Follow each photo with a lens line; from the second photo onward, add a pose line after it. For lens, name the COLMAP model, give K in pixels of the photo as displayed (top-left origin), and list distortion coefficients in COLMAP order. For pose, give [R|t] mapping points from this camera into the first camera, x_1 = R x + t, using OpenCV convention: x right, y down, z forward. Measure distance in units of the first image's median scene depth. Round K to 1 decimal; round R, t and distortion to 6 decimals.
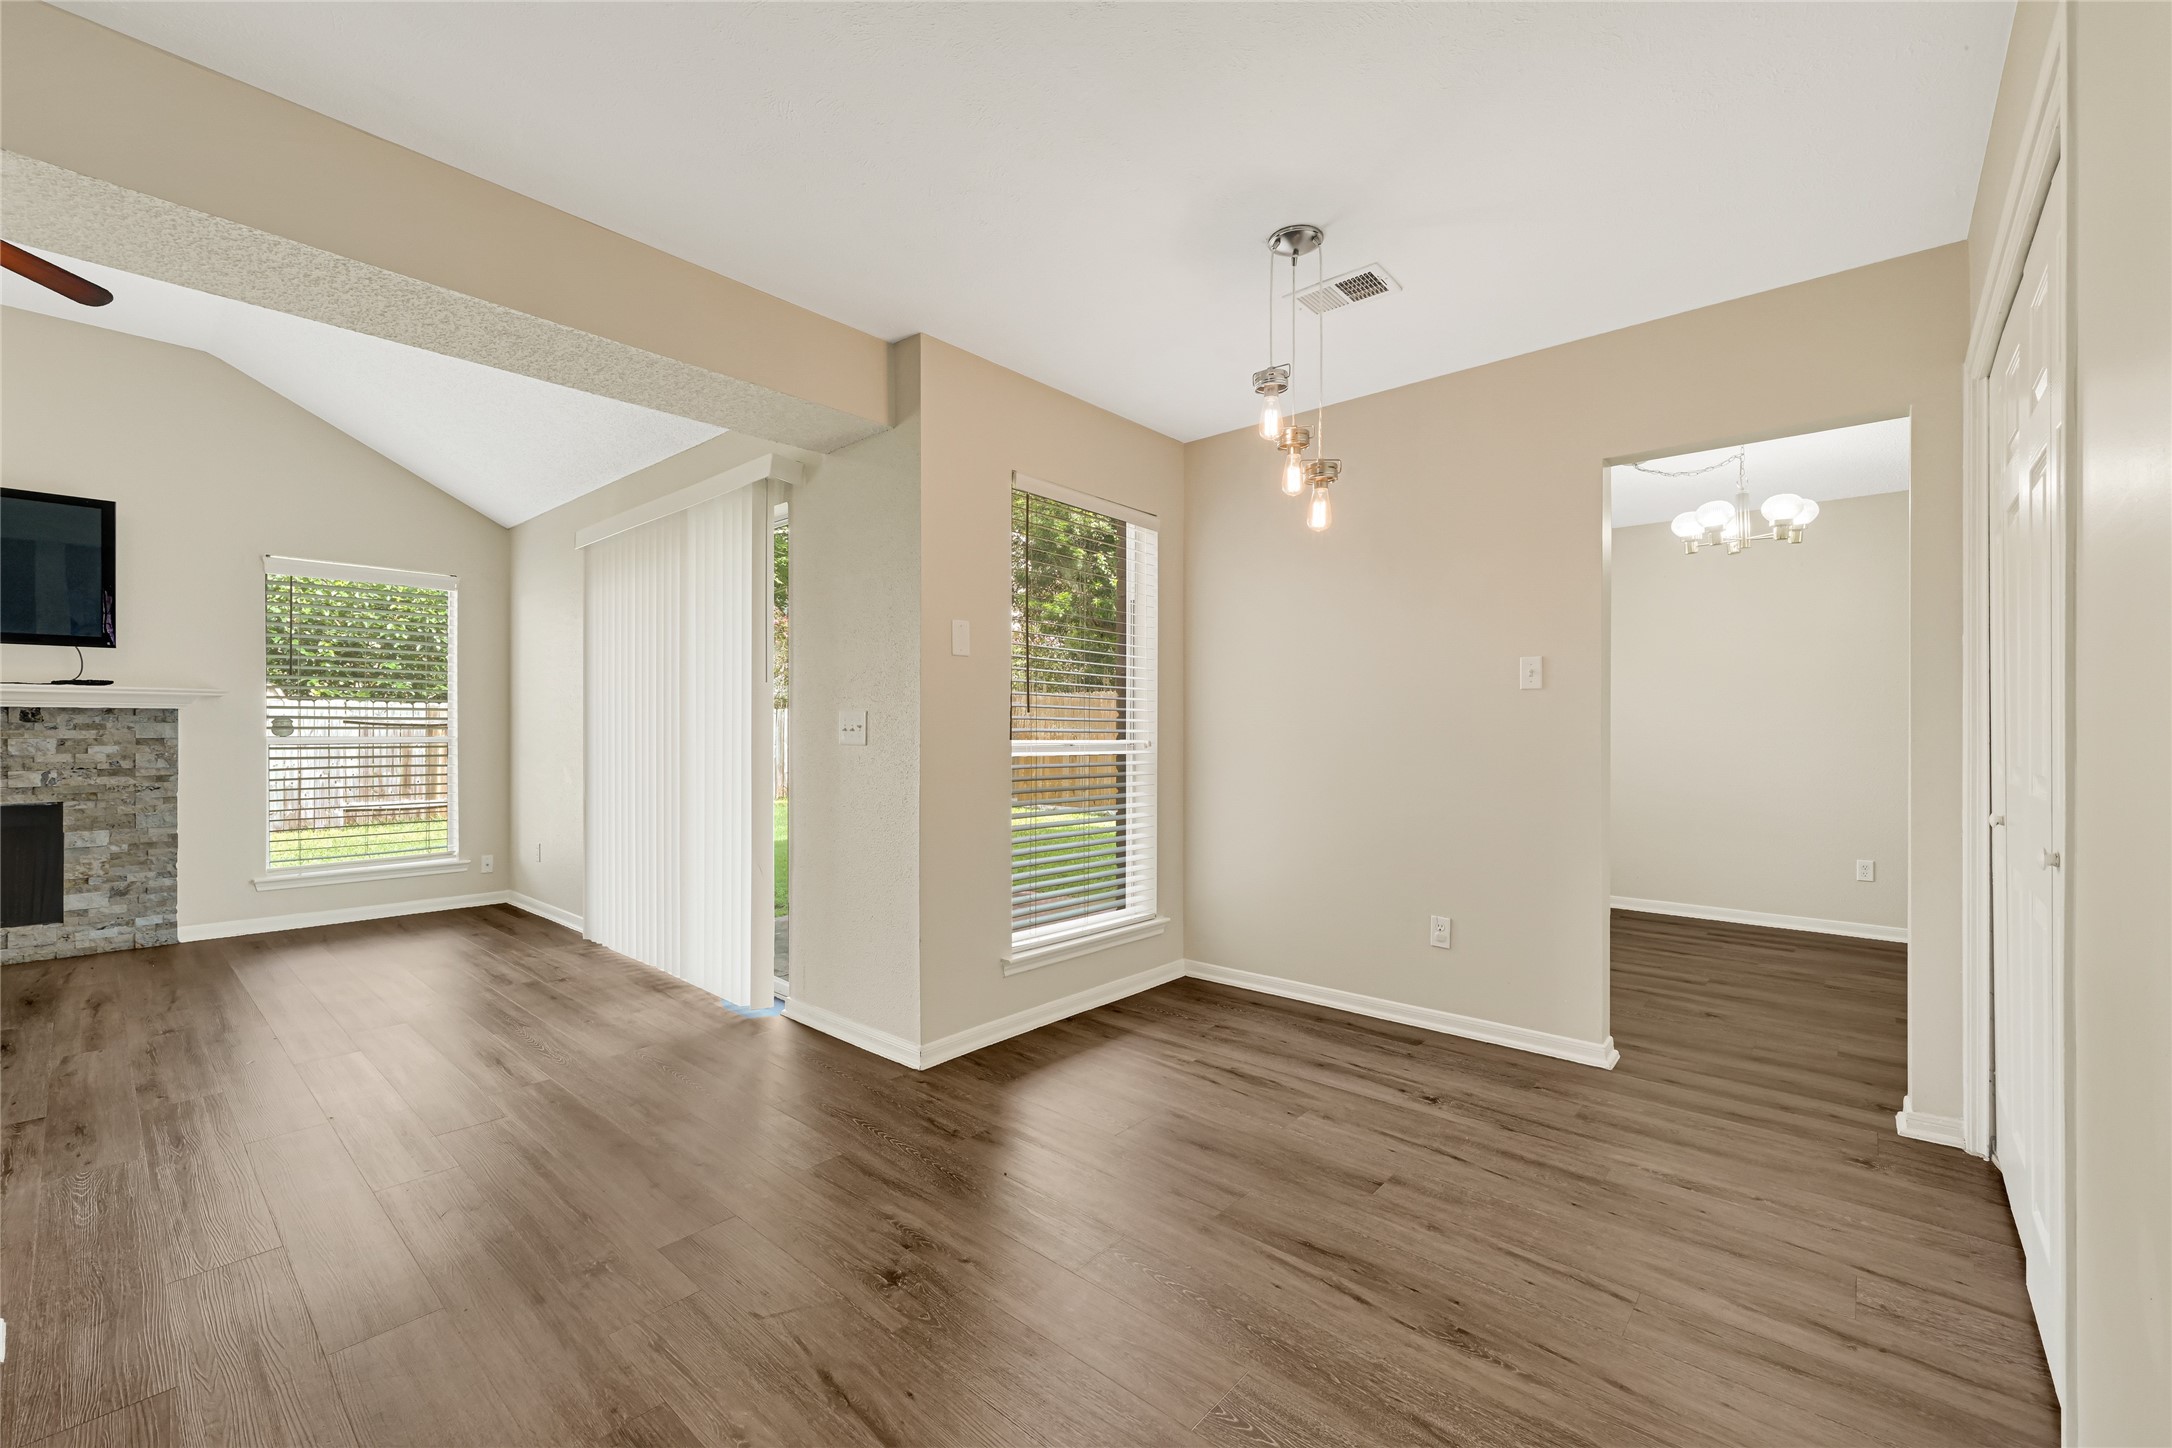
lens RADIAL K [[890.7, 0, 1082.0], [0, 890.7, 728.4], [0, 0, 1]] dist [0.009022, -0.000959]
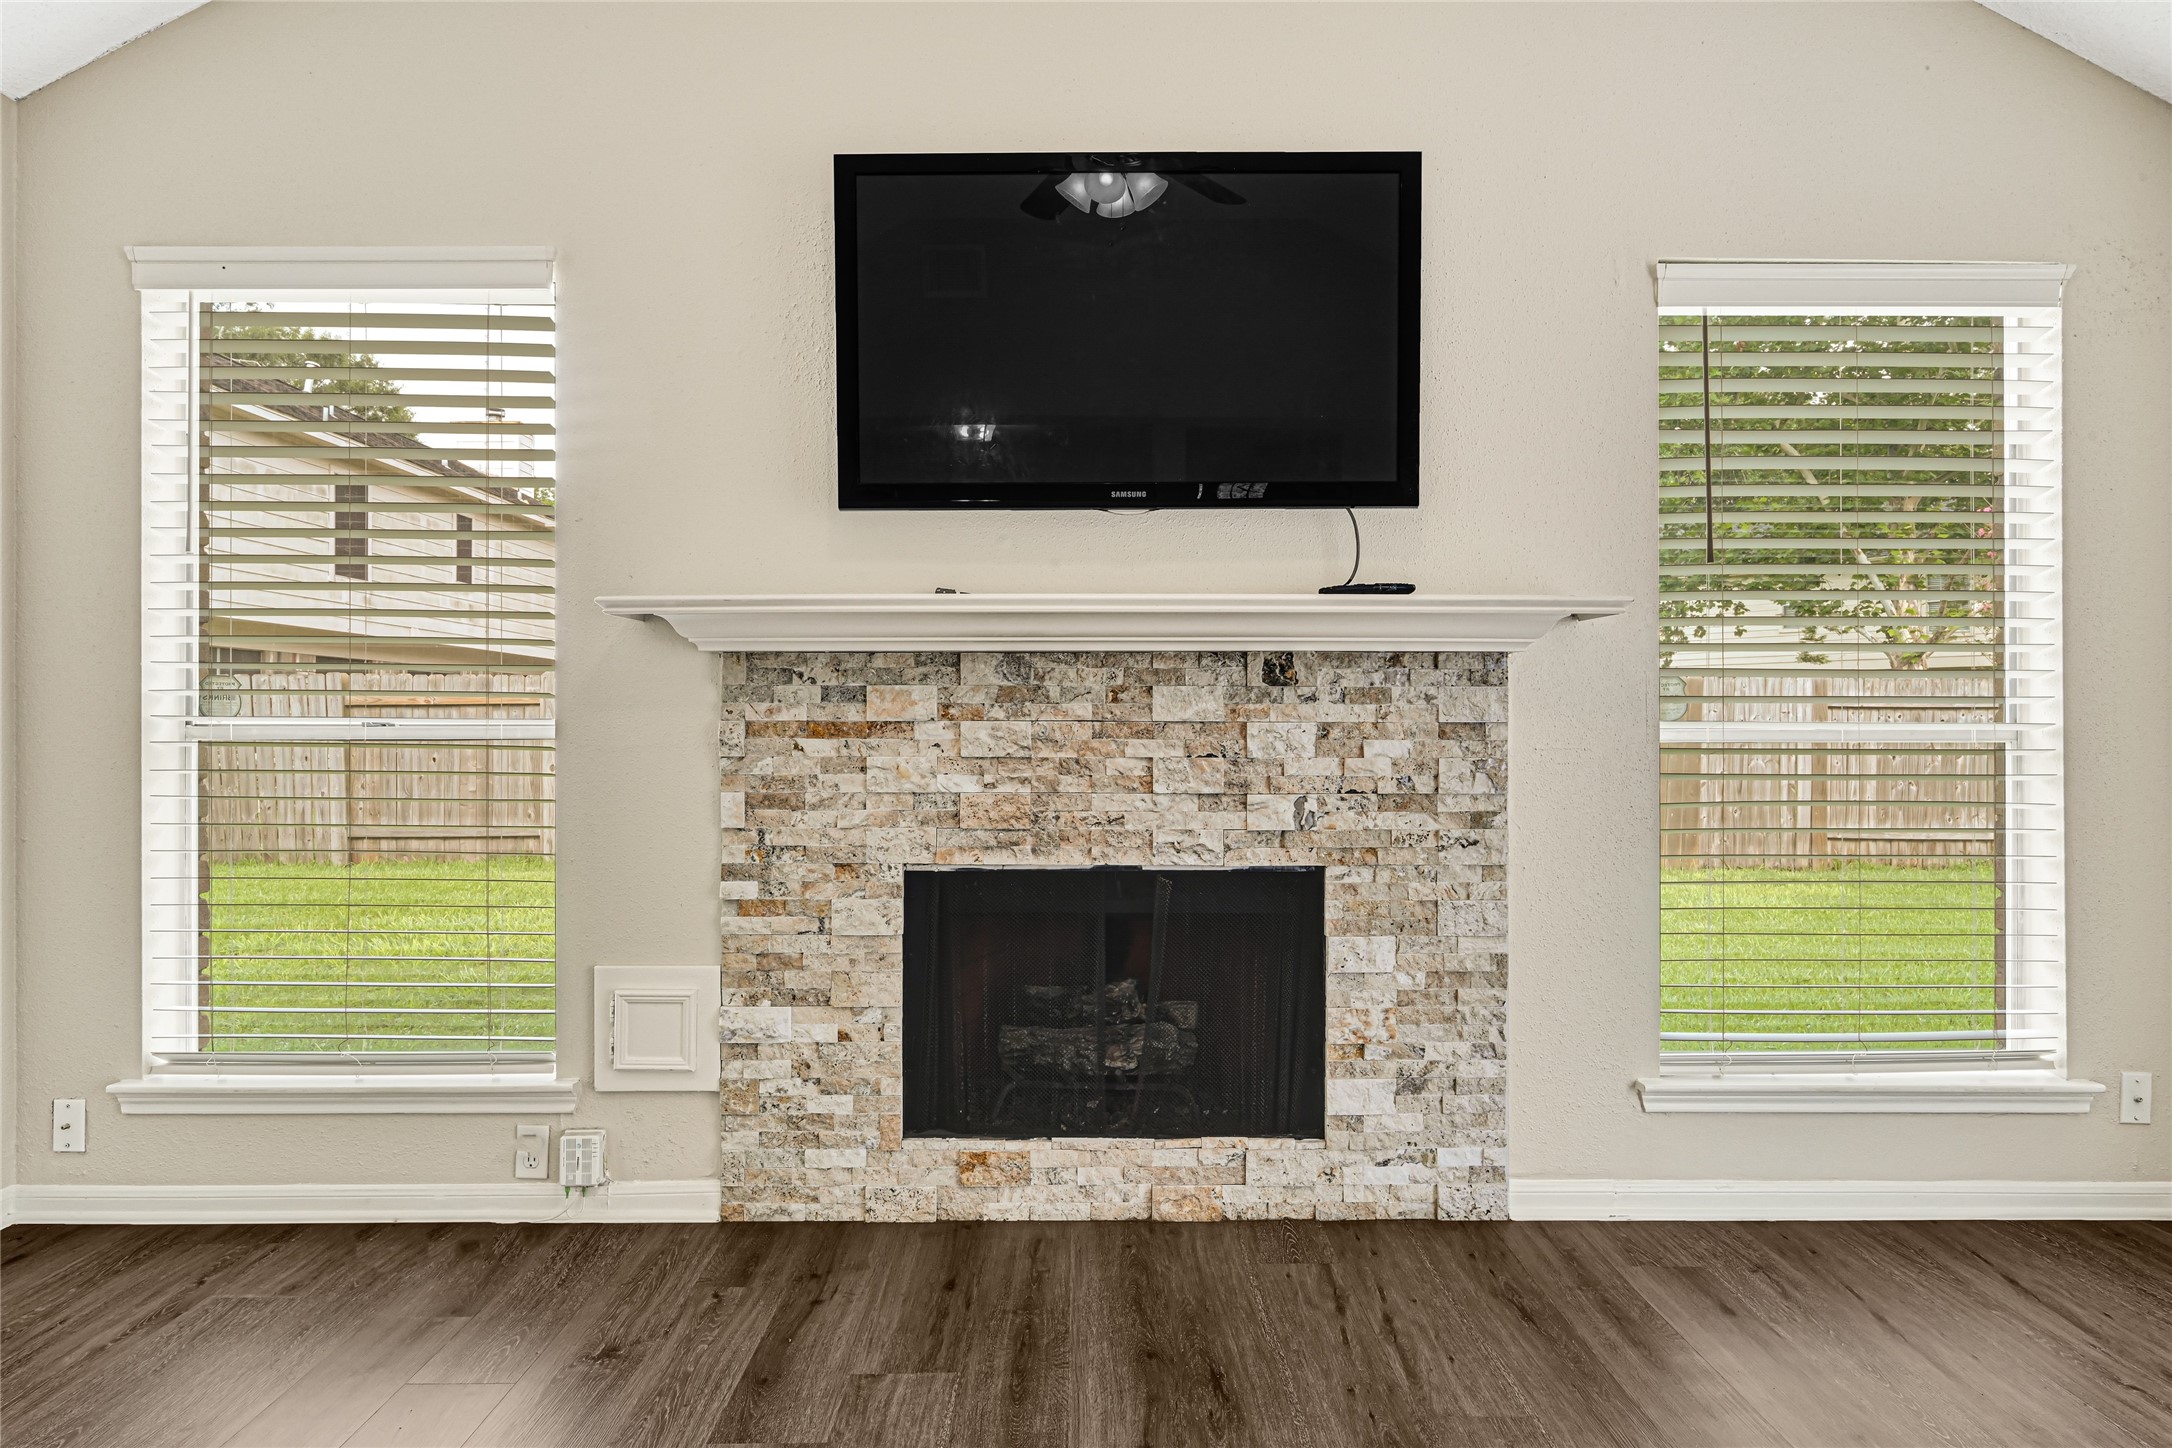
lens RADIAL K [[1373.9, 0, 1075.8], [0, 1373.9, 706.7], [0, 0, 1]] dist [0.000042, 0.000513]
pose [[0.671542, -0.005070, -0.740949, -0.801805], [0.002109, 0.999986, -0.004930, 0.007559], [0.740964, 0.001748, 0.671543, 0.513292]]
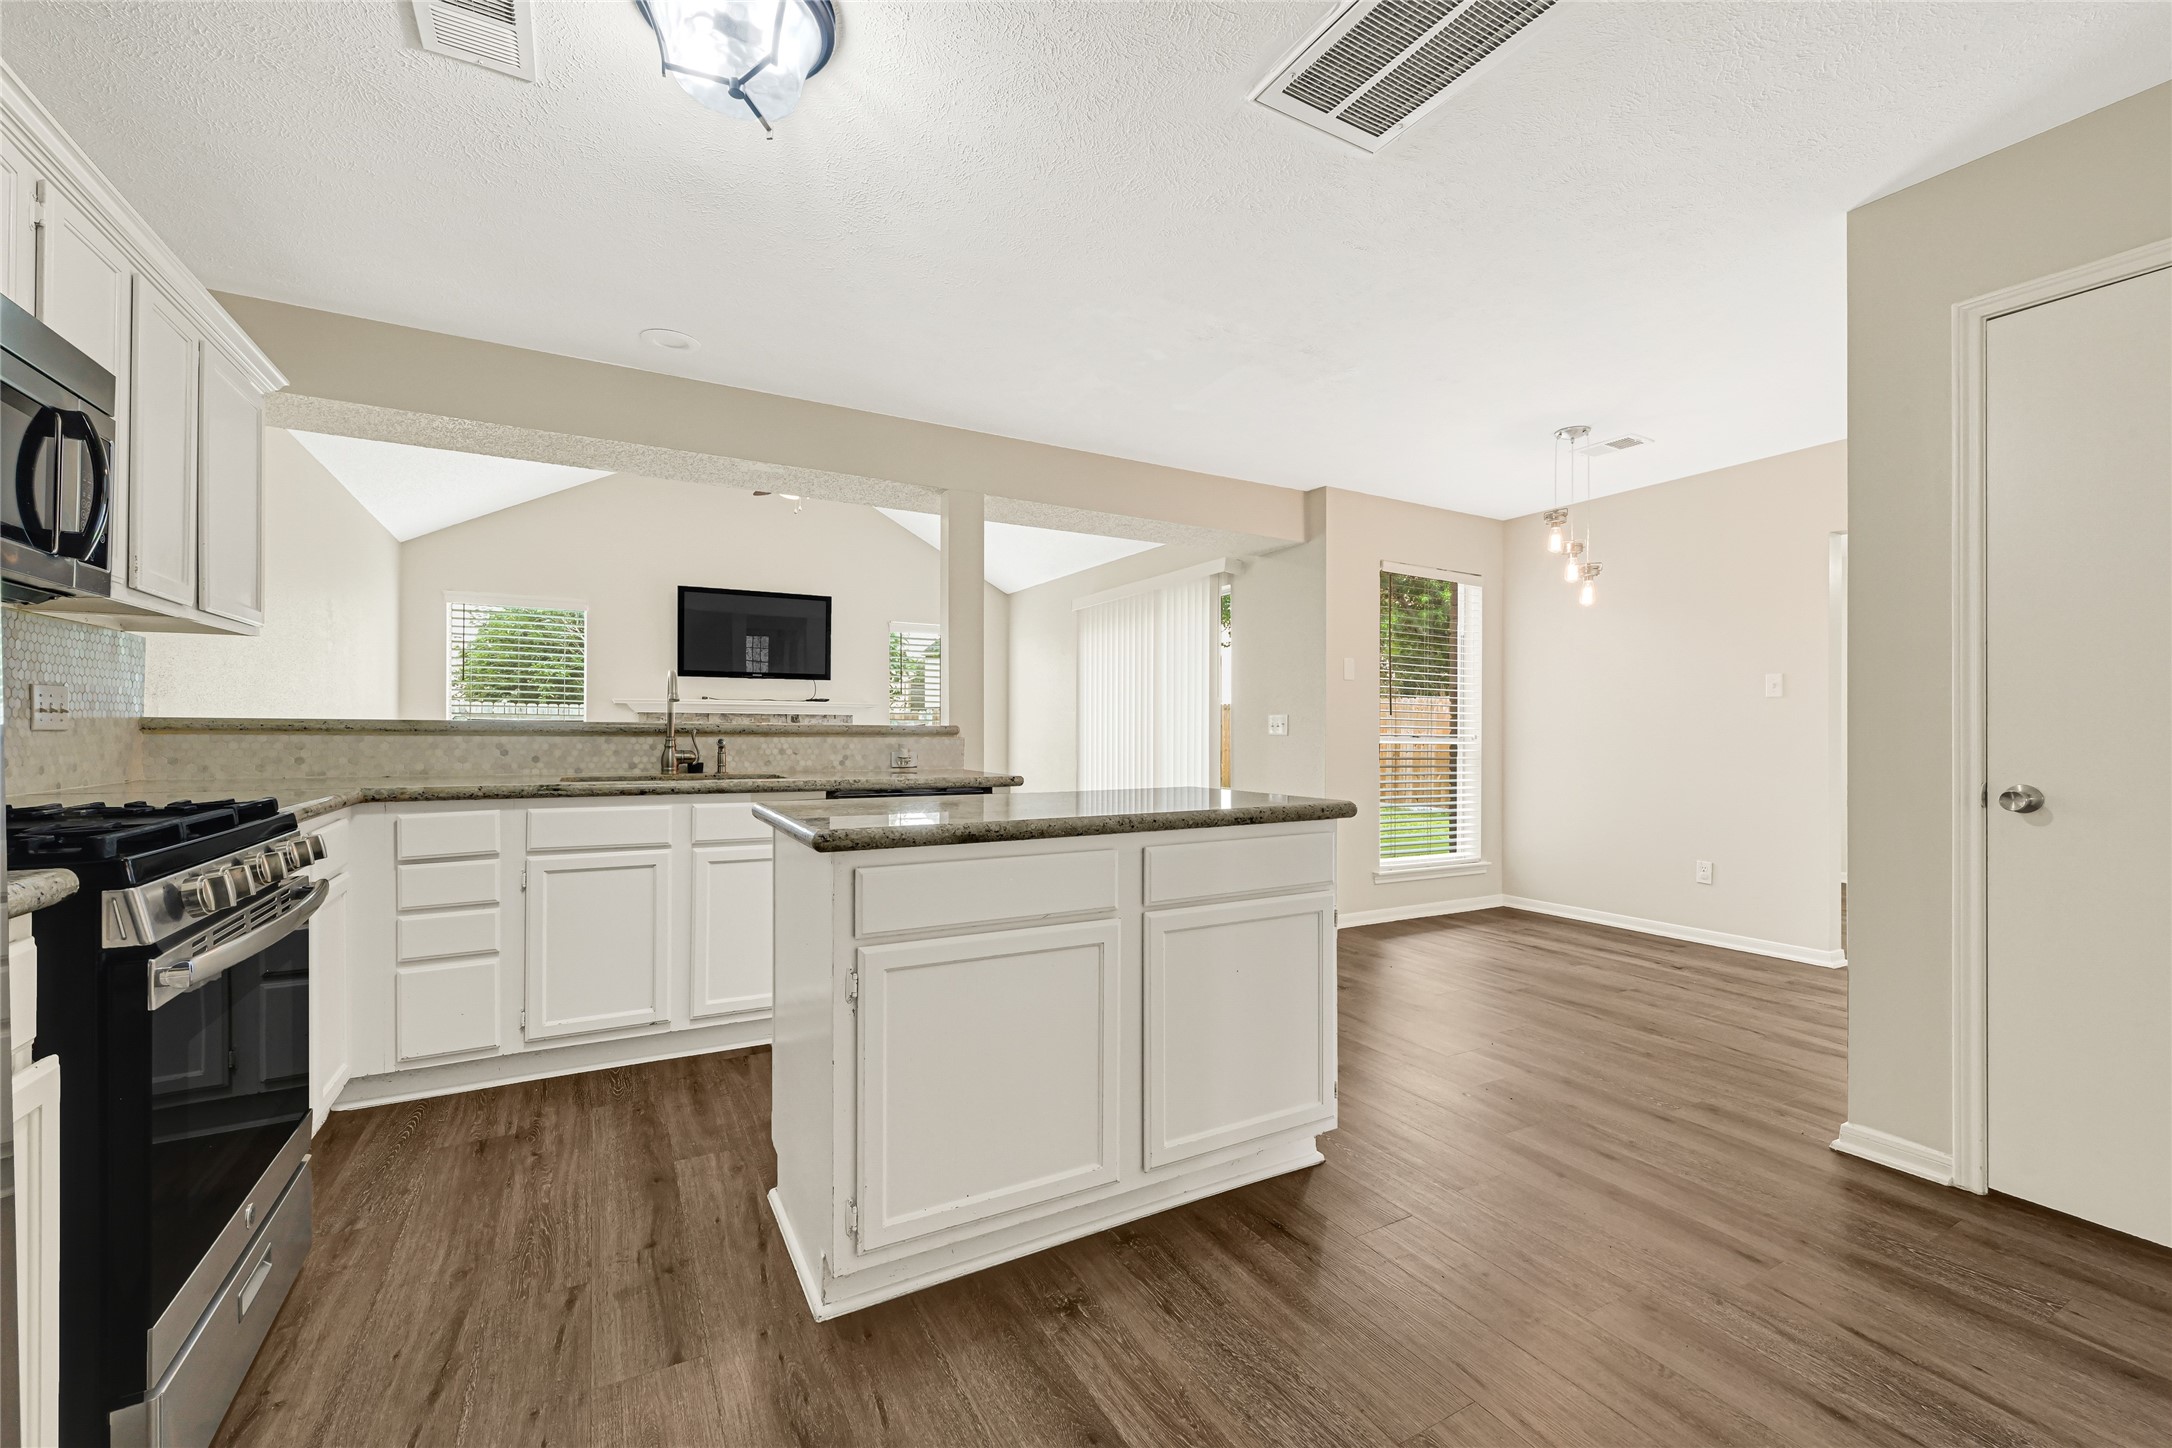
lens RADIAL K [[890.7, 0, 1095.3], [0, 890.7, 728.6], [0, 0, 1]] dist [0.009022, -0.000959]
pose [[0.948639, 0.000842, -0.316359, -0.048401], [-0.002210, 0.999990, -0.003966, 0.010538], [0.316352, 0.004461, 0.948631, -0.535691]]
